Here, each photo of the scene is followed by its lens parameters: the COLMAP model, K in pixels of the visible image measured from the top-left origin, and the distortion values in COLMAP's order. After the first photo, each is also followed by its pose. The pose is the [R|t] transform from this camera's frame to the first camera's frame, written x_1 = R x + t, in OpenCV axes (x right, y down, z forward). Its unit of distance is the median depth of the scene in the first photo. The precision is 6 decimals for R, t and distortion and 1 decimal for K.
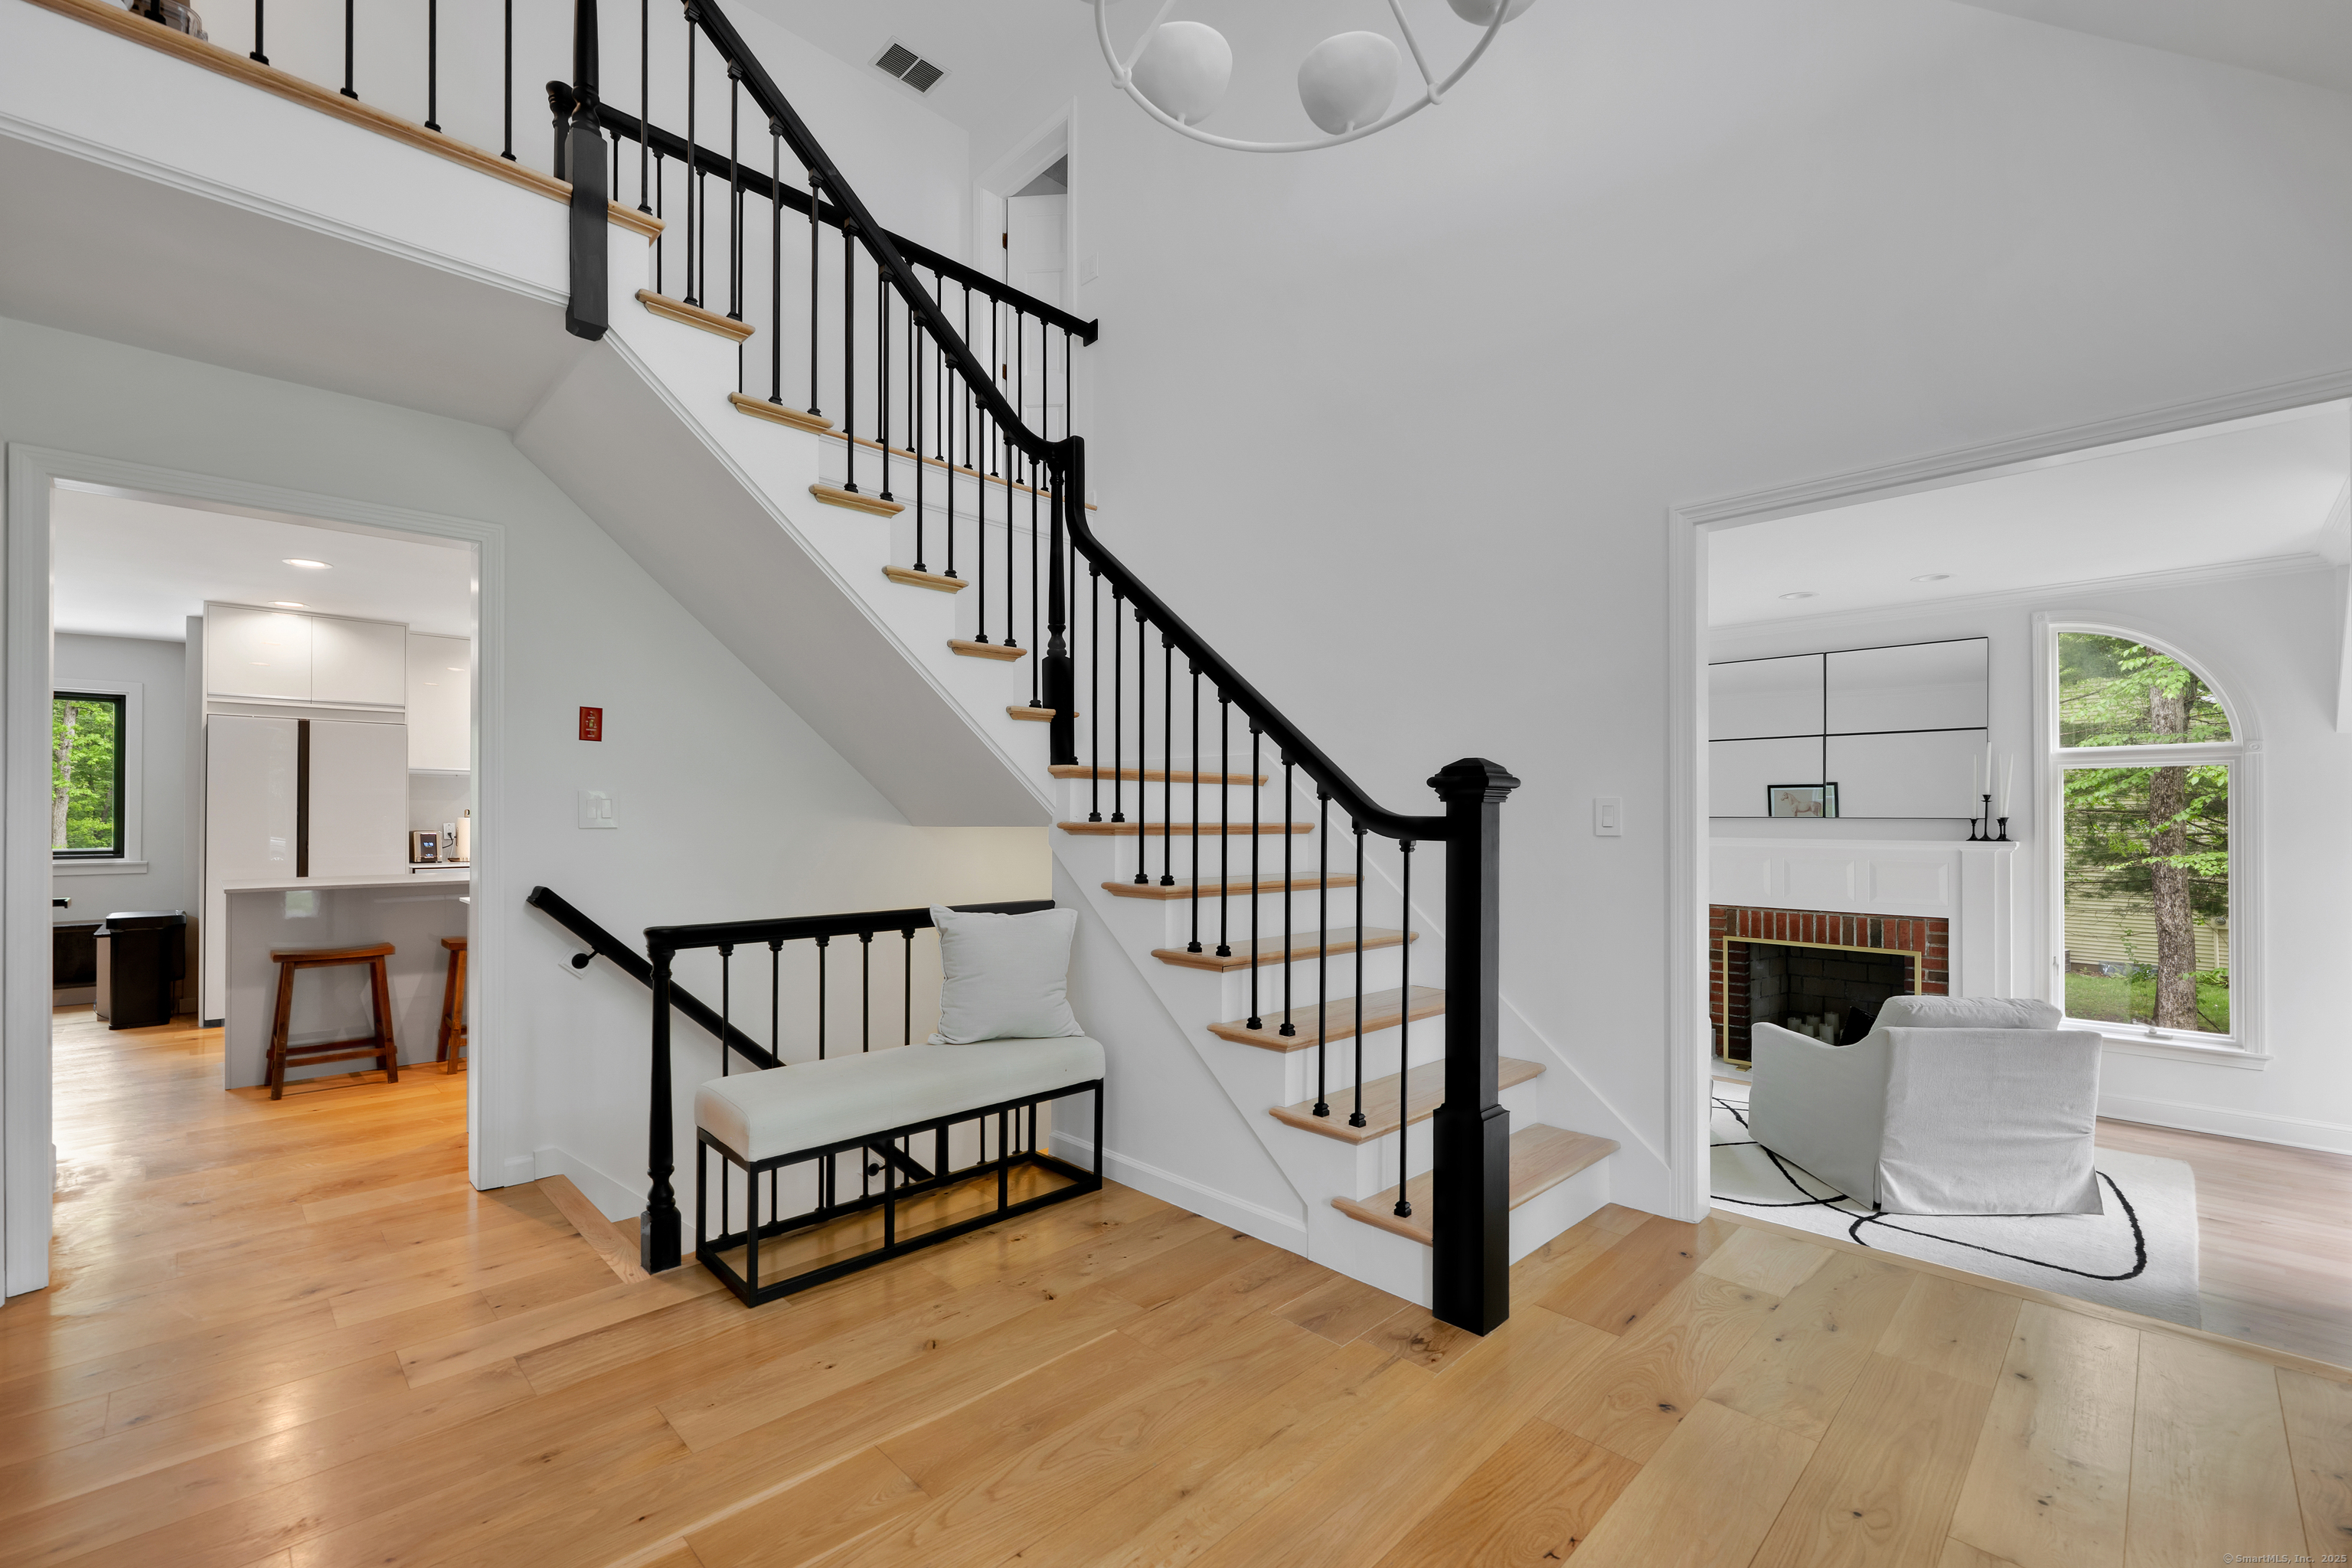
lens RADIAL K [[938.4, 0, 1187.3], [0, 938.4, 805.0], [0, 0, 1]] dist [-0.001022, -0.000026]
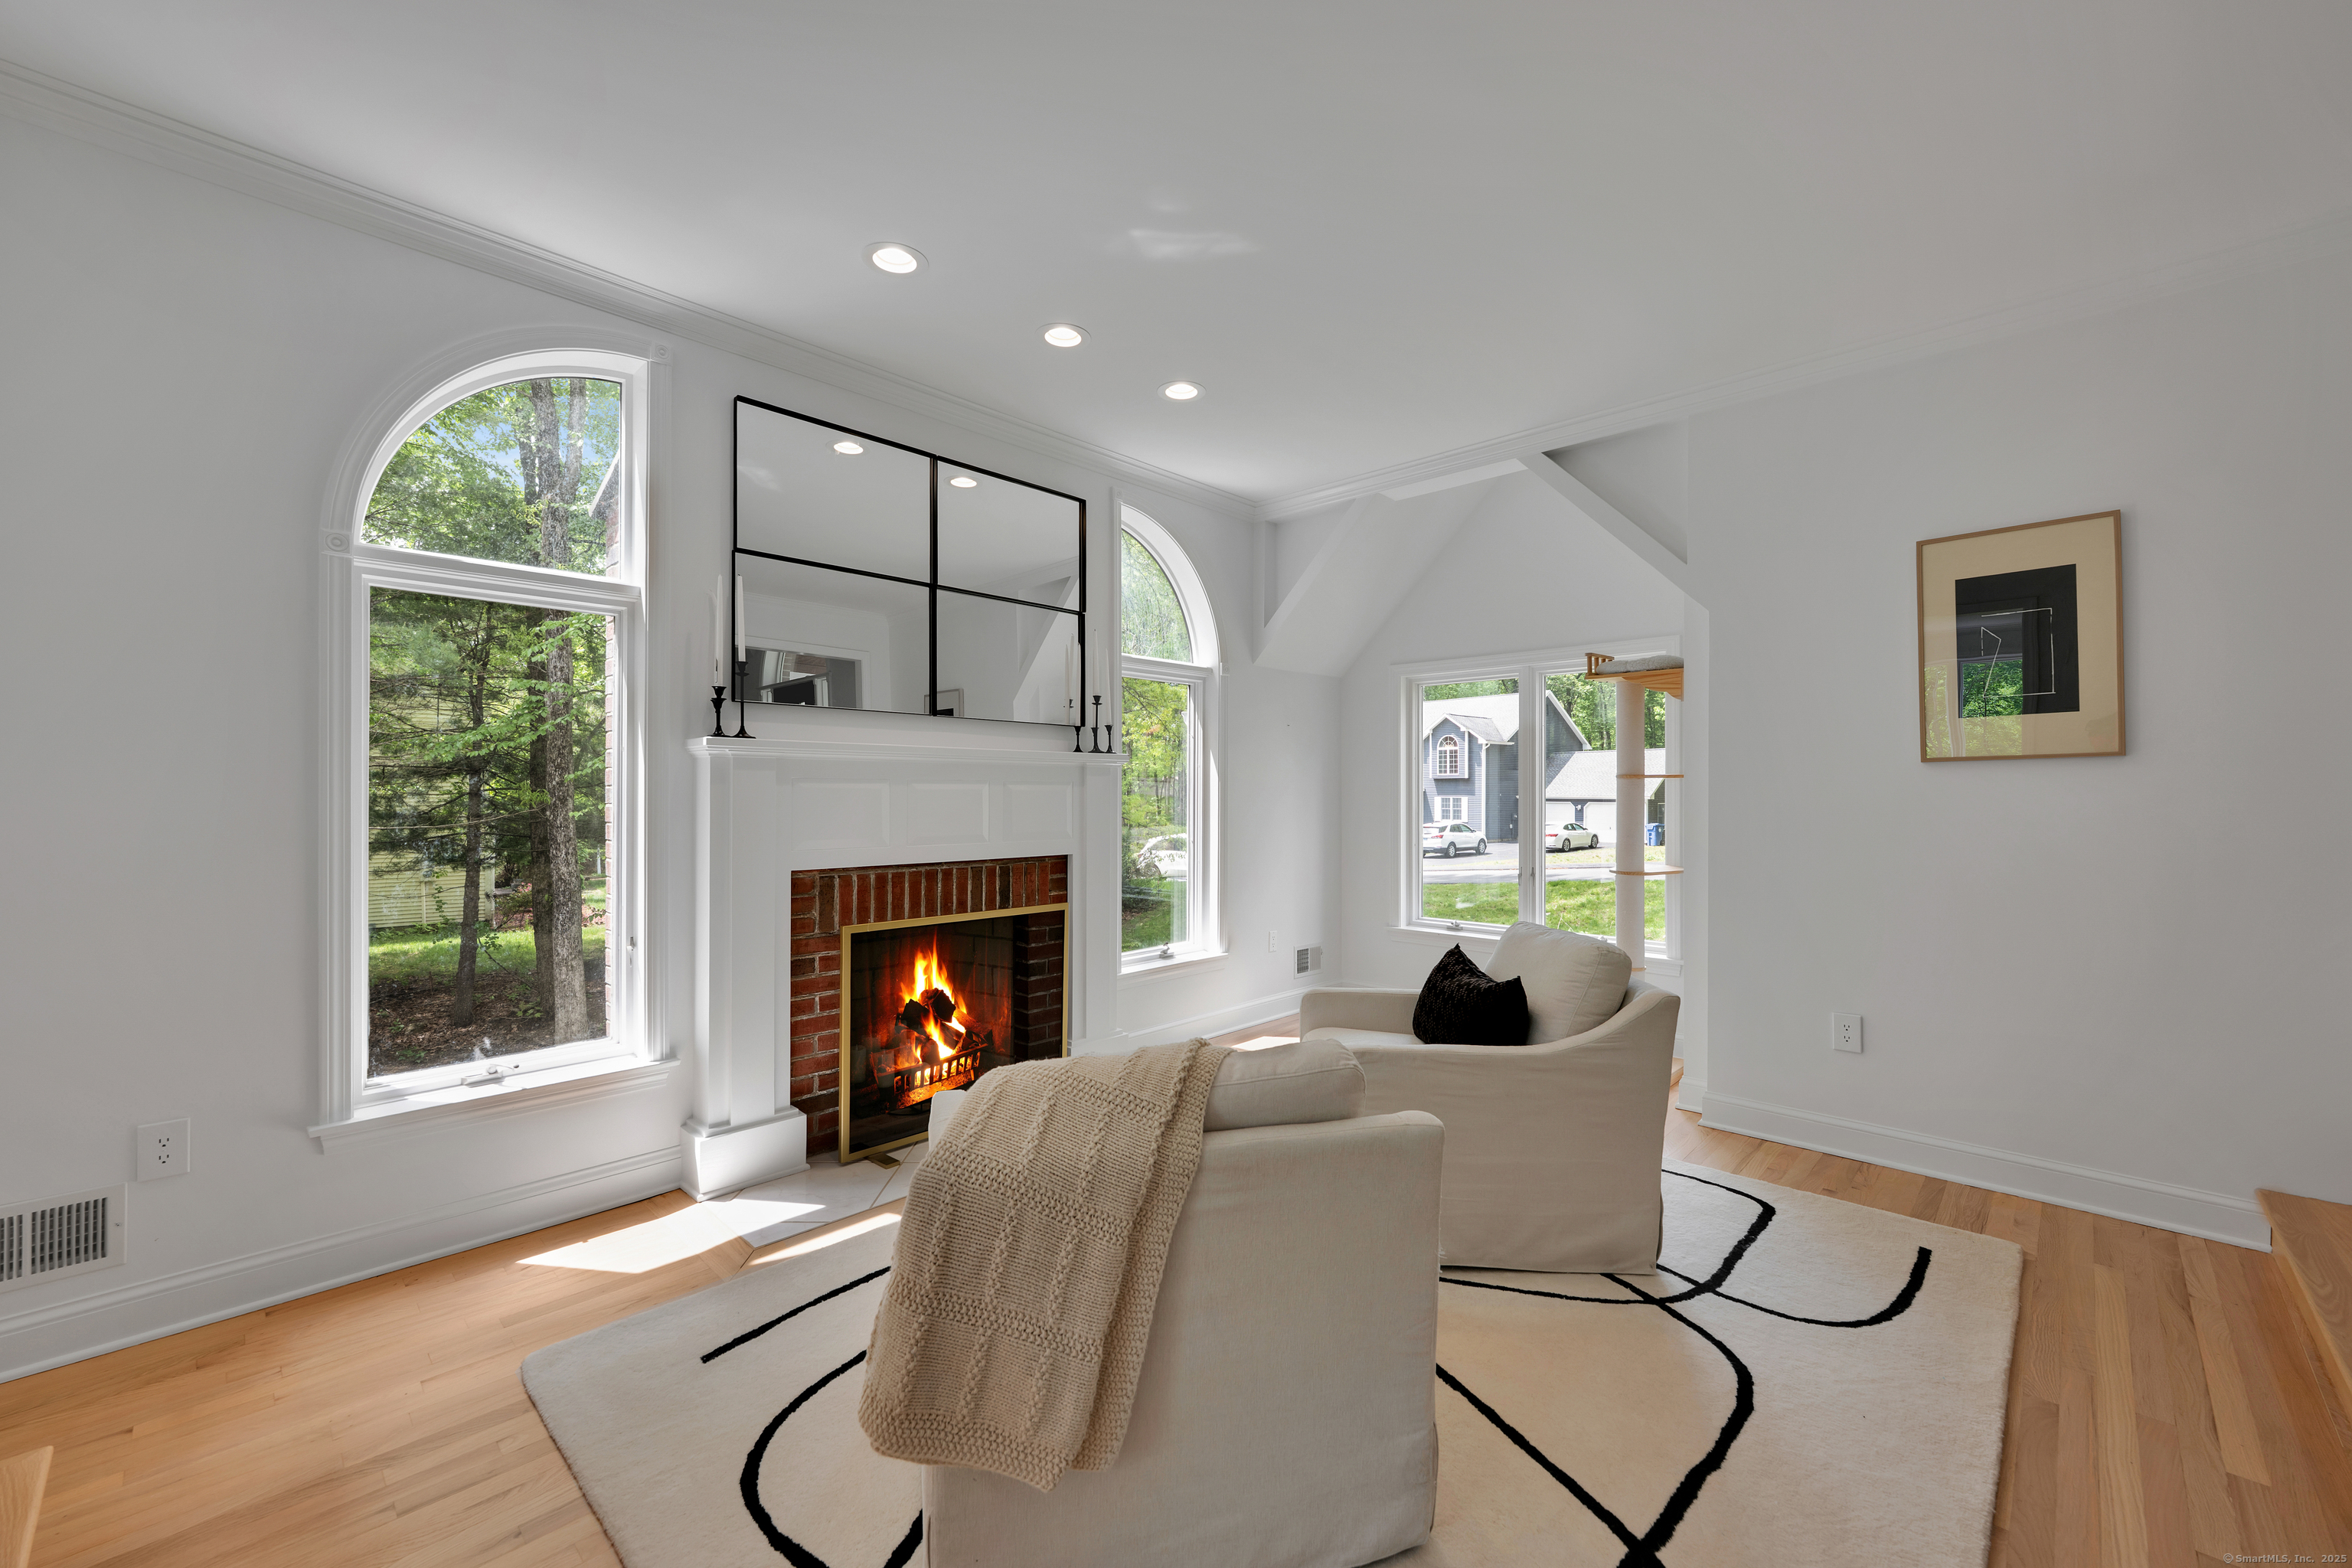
lens RADIAL K [[948.6, 0, 1176.0], [0, 948.6, 784.0], [0, 0, 1]] dist [0.000315, 0.000015]
pose [[0.000328, 0.004584, 0.999989, 0.036840], [-0.017989, 0.999828, -0.004577, 0.062880], [-0.999838, -0.017987, 0.000410, 0.875539]]
